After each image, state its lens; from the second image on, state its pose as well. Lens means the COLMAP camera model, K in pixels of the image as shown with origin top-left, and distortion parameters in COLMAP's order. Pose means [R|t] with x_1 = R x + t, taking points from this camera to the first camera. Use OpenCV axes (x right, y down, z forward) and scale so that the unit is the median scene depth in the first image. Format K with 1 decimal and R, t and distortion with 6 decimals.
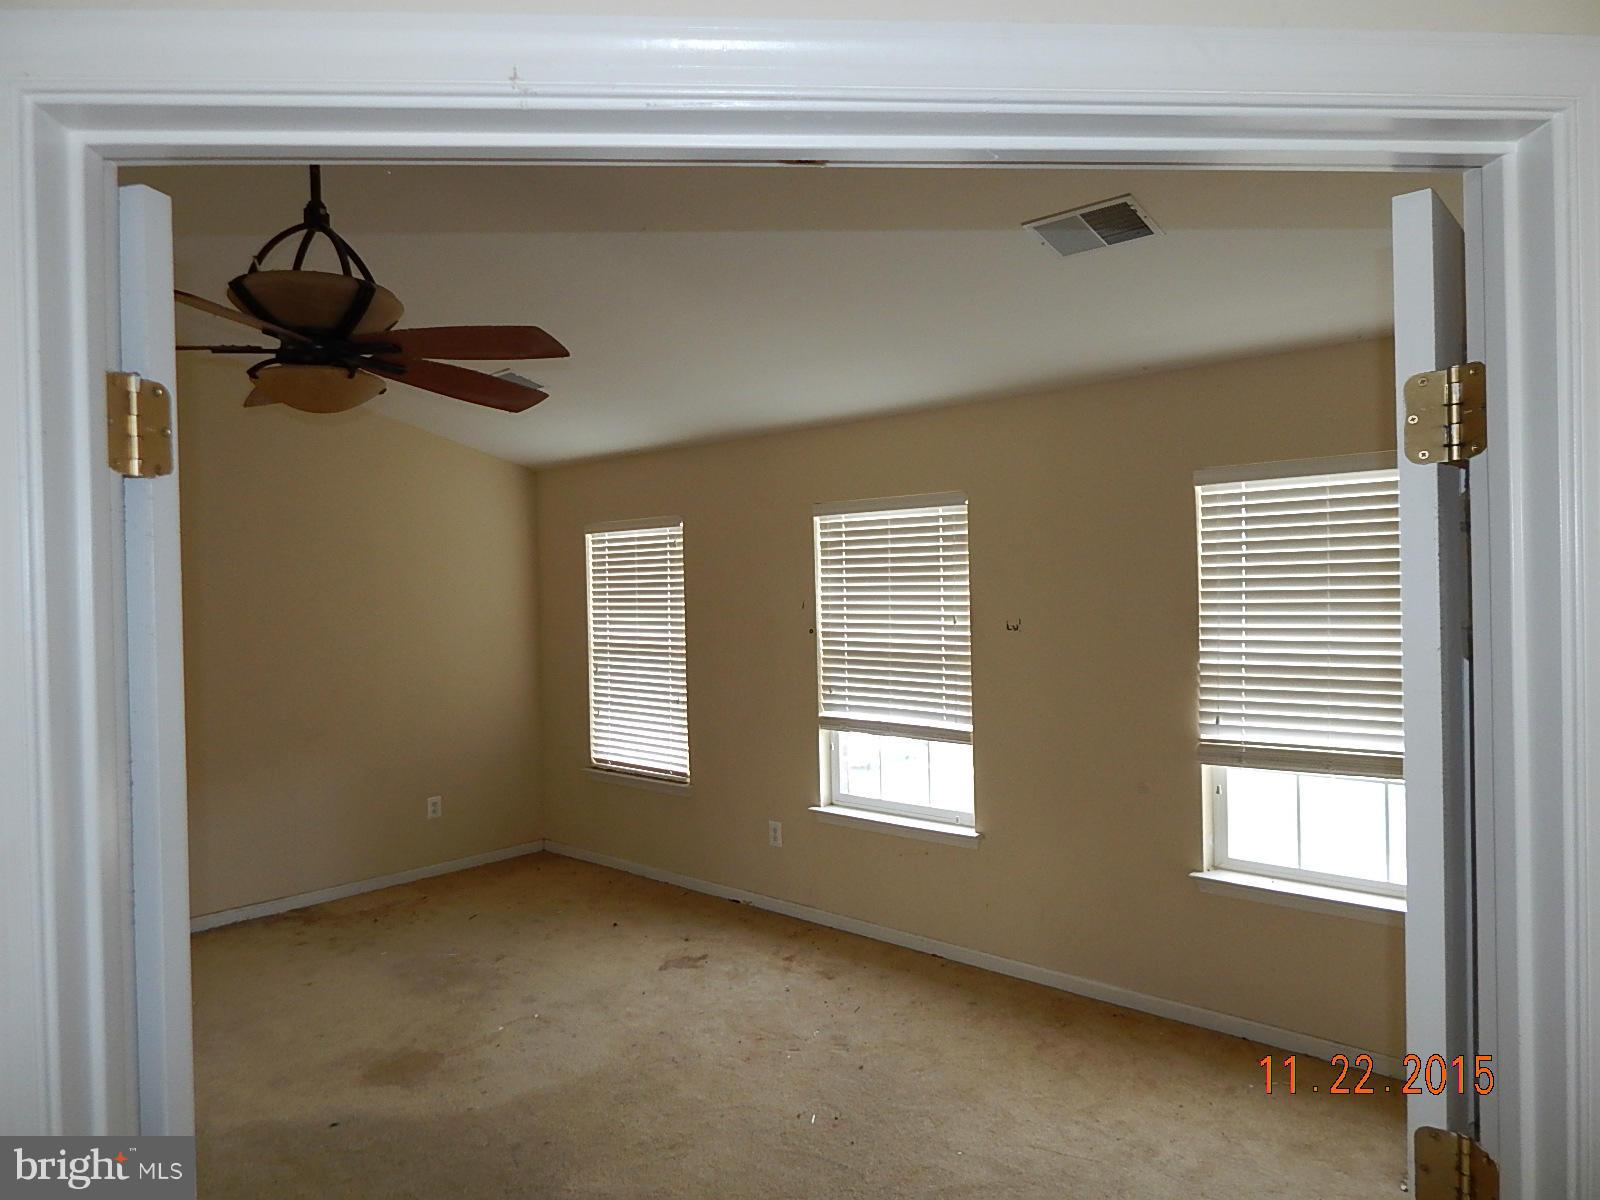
lens RADIAL K [[1060.3, 0, 796.9], [0, 1060.3, 594.2], [0, 0, 1]] dist [0.002003, -0.005871]
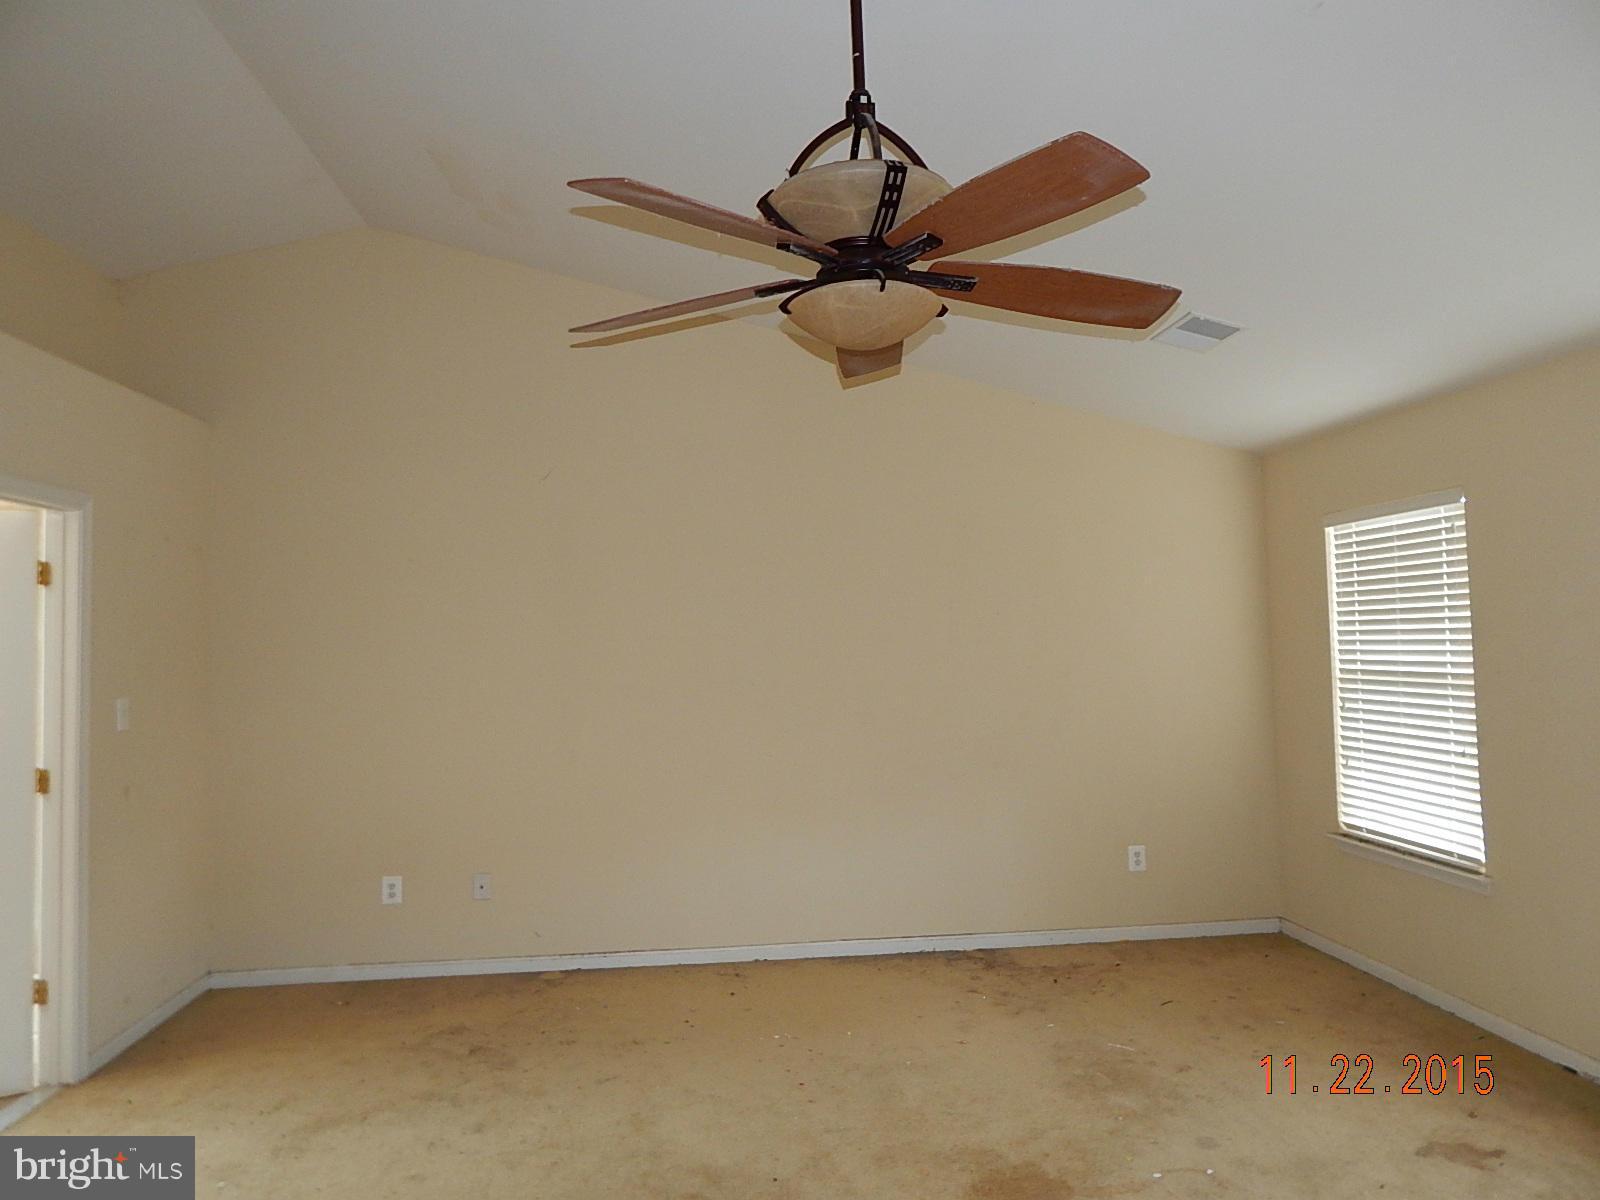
lens RADIAL K [[1060.3, 0, 798.0], [0, 1060.3, 587.2], [0, 0, 1]] dist [0.002003, -0.005871]
pose [[0.753551, -0.027188, -0.656827, 0.018509], [-0.003743, 0.998951, -0.045644, 0.024876], [0.657379, 0.036854, 0.752658, 0.182078]]
